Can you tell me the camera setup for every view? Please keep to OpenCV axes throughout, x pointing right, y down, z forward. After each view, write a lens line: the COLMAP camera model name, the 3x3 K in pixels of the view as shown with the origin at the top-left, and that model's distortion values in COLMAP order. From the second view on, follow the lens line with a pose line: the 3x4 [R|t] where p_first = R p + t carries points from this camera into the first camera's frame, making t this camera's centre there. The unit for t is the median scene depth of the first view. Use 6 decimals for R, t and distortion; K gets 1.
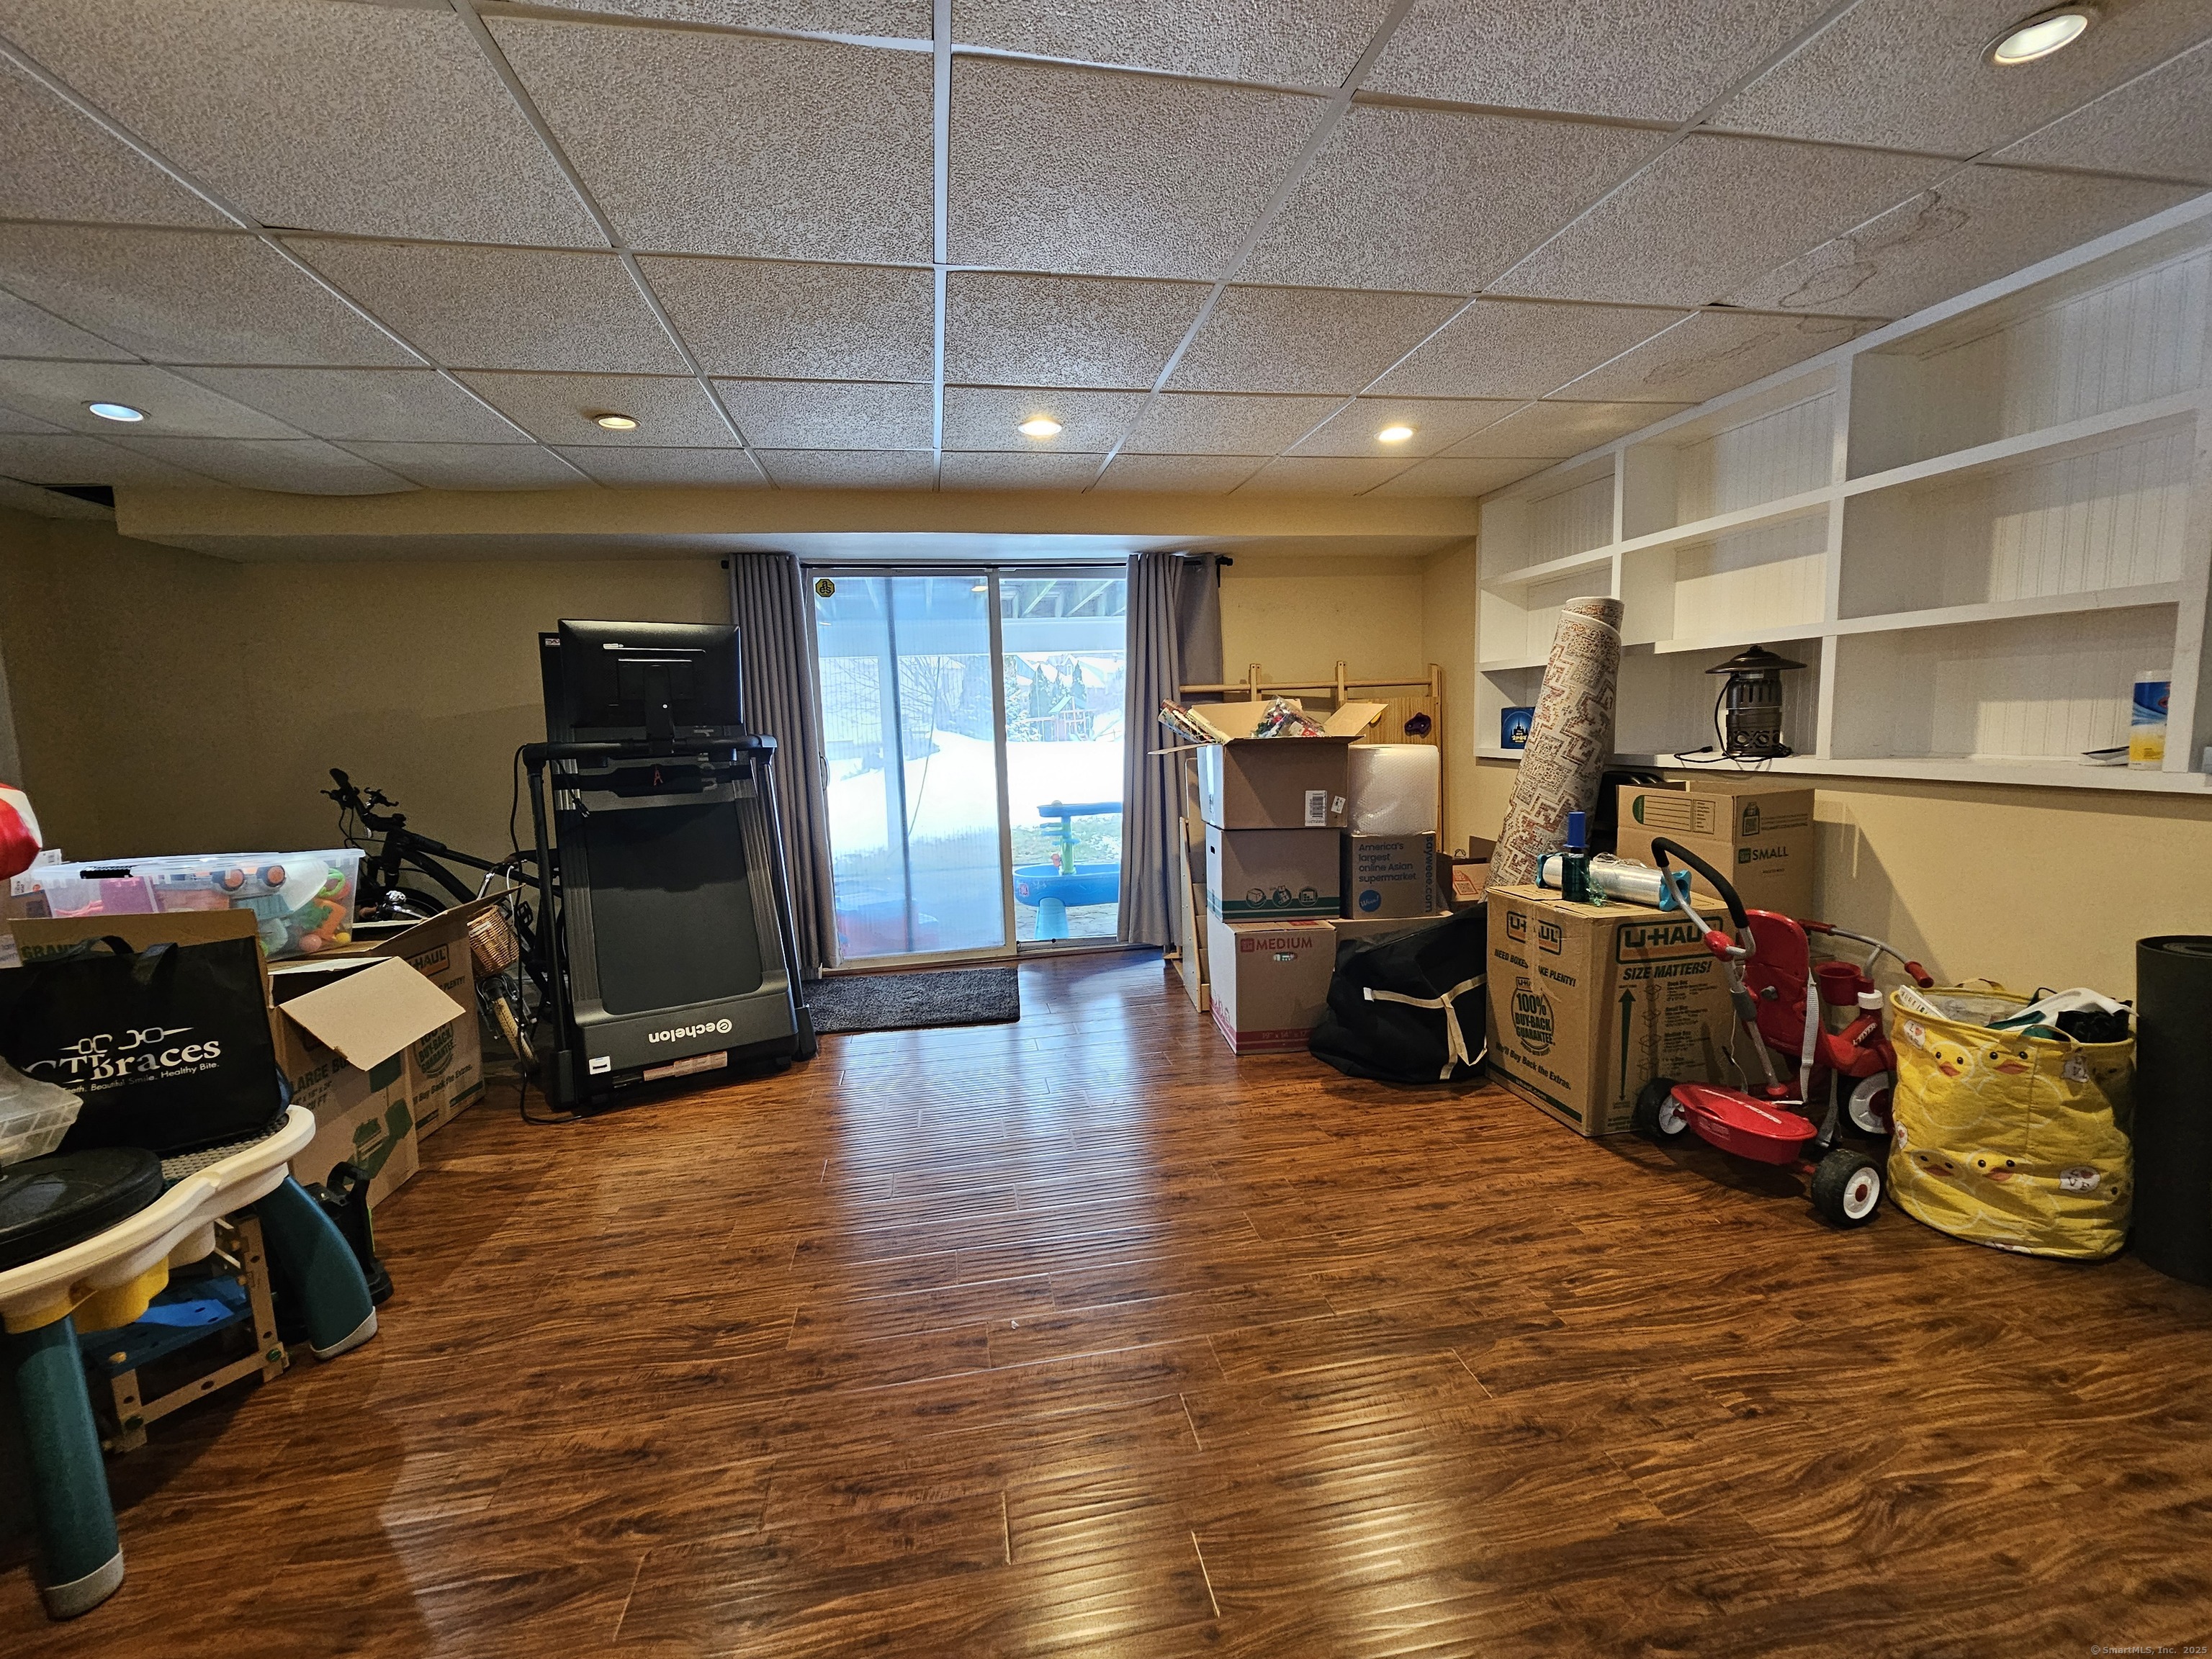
lens RADIAL K [[906.0, 0, 1095.7], [0, 906.0, 821.0], [0, 0, 1]] dist [0.005731, 0.000232]
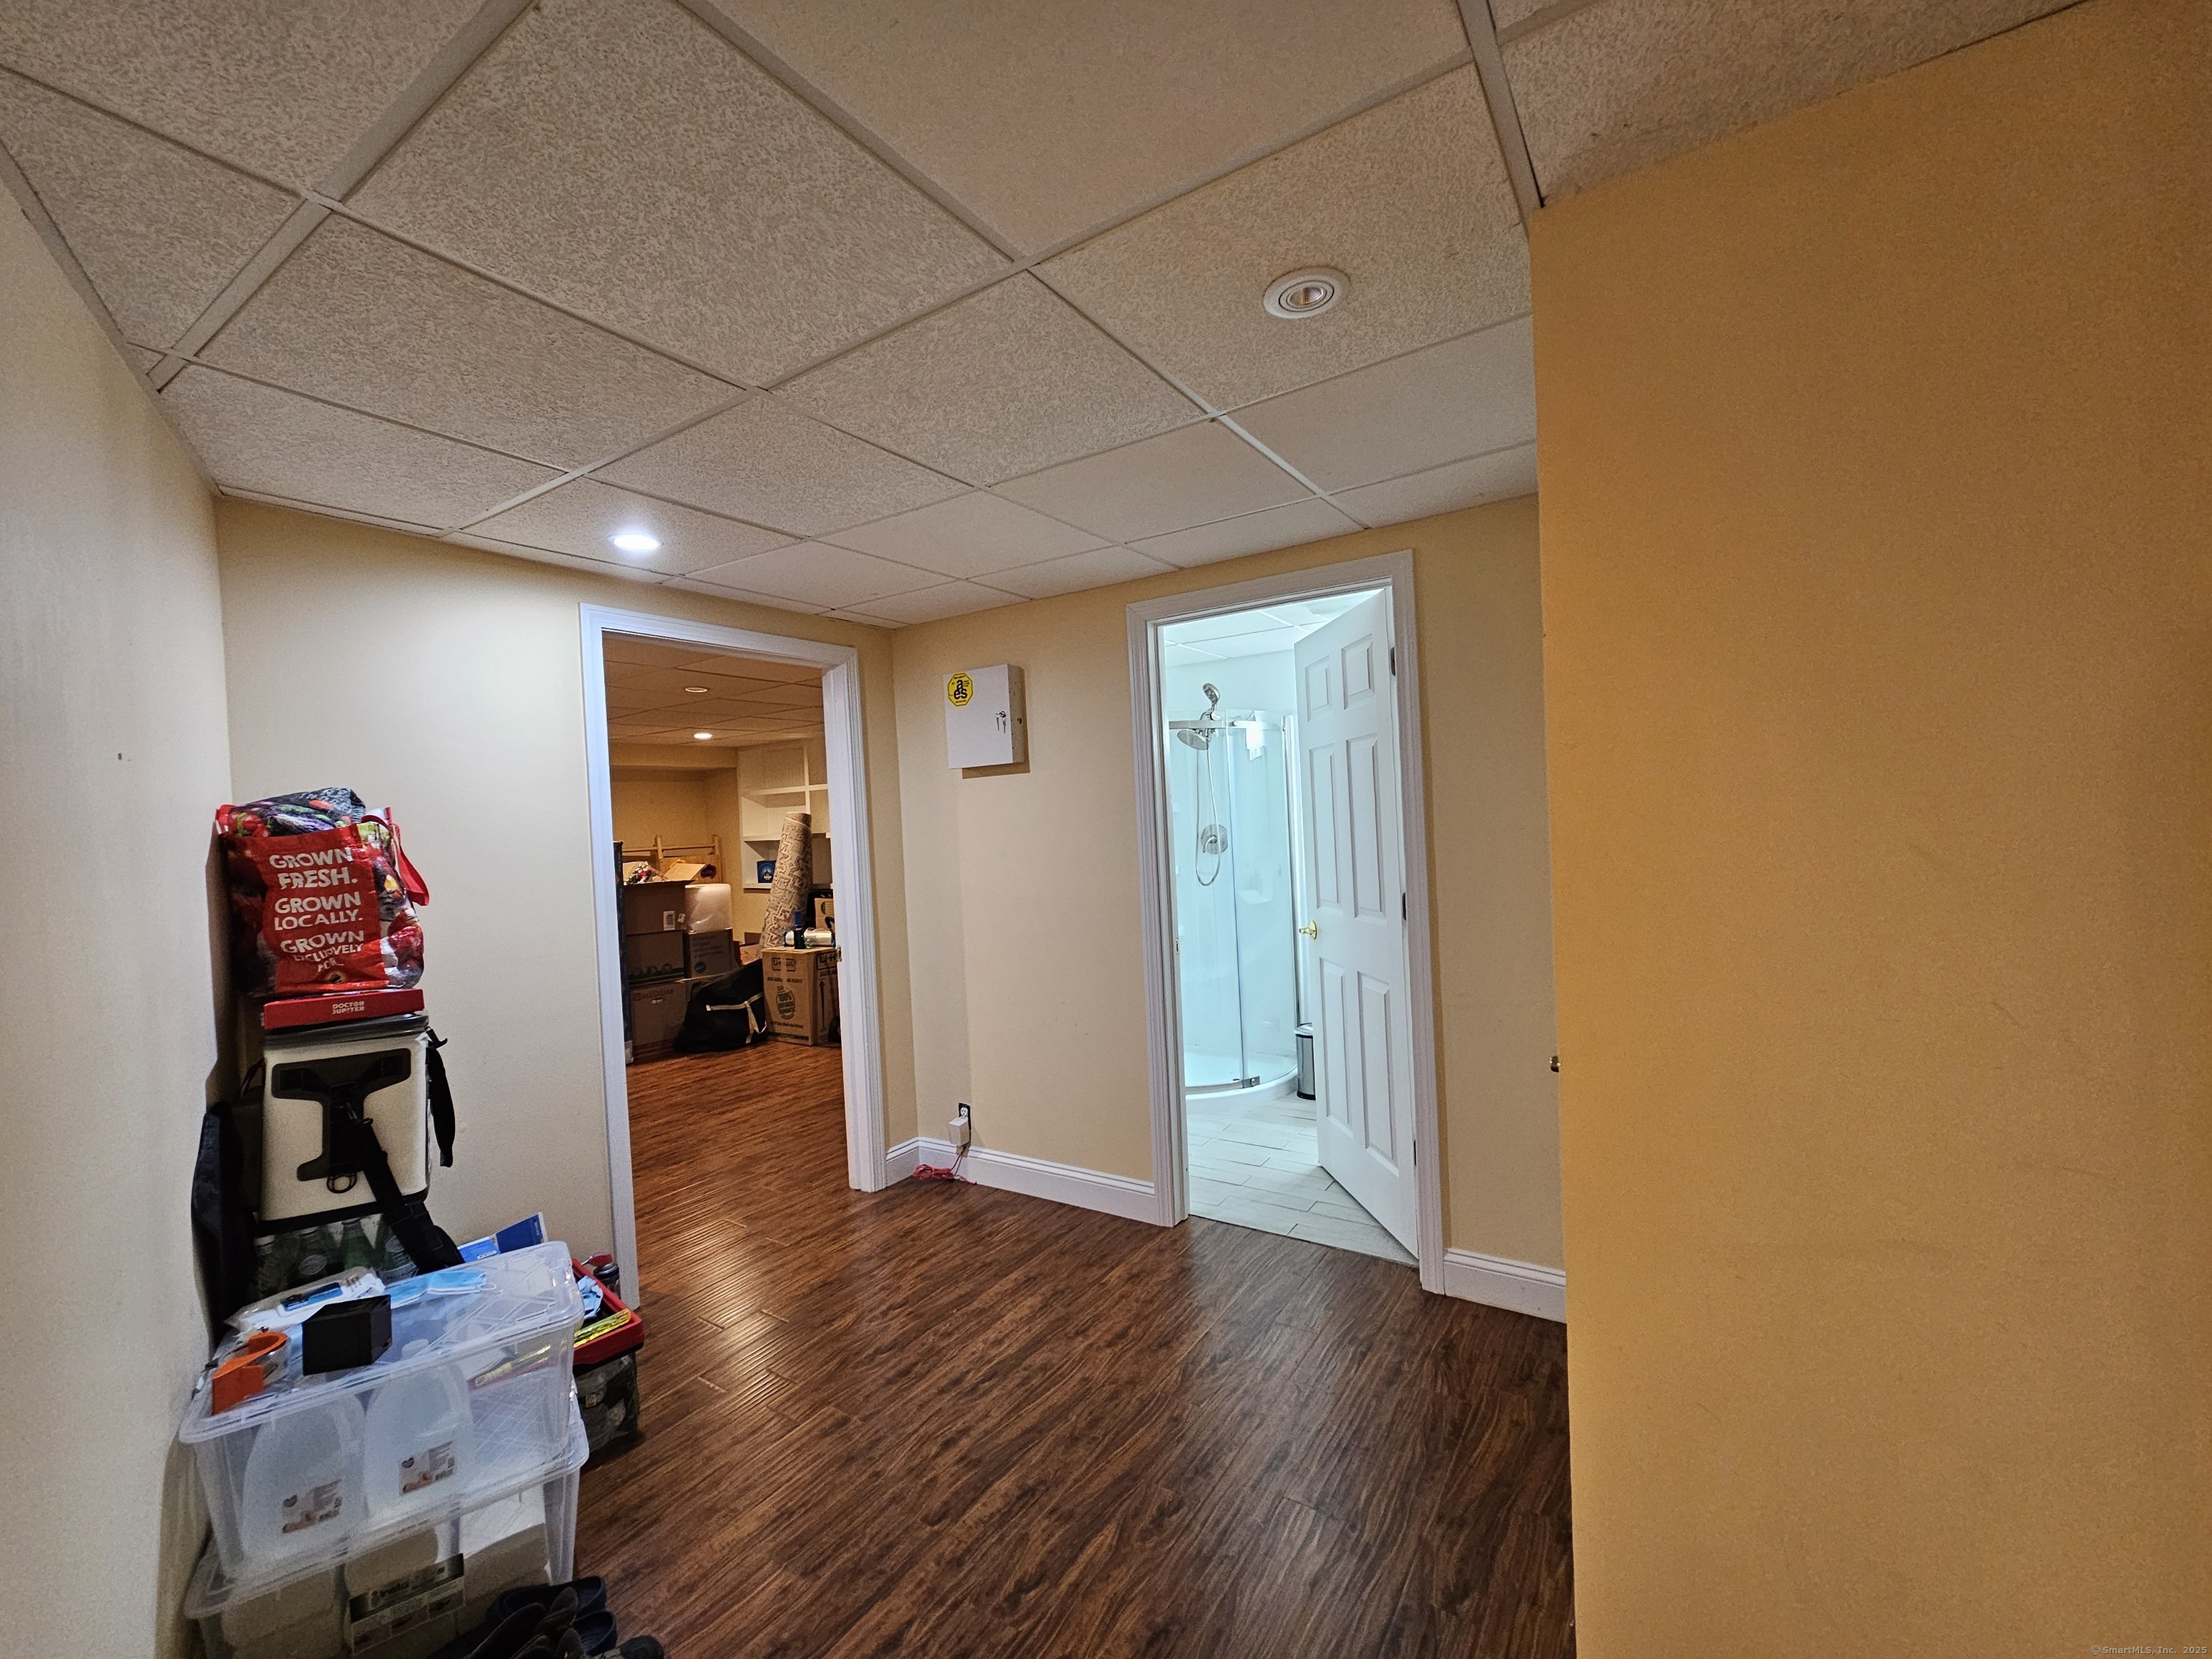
lens RADIAL K [[906.0, 0, 1099.6], [0, 906.0, 819.9], [0, 0, 1]] dist [0.005731, 0.000232]
pose [[0.691984, -0.000437, 0.721913, -0.511814], [0.103545, 0.989720, -0.098654, 0.058912], [-0.714449, 0.143018, 0.684915, -0.984241]]
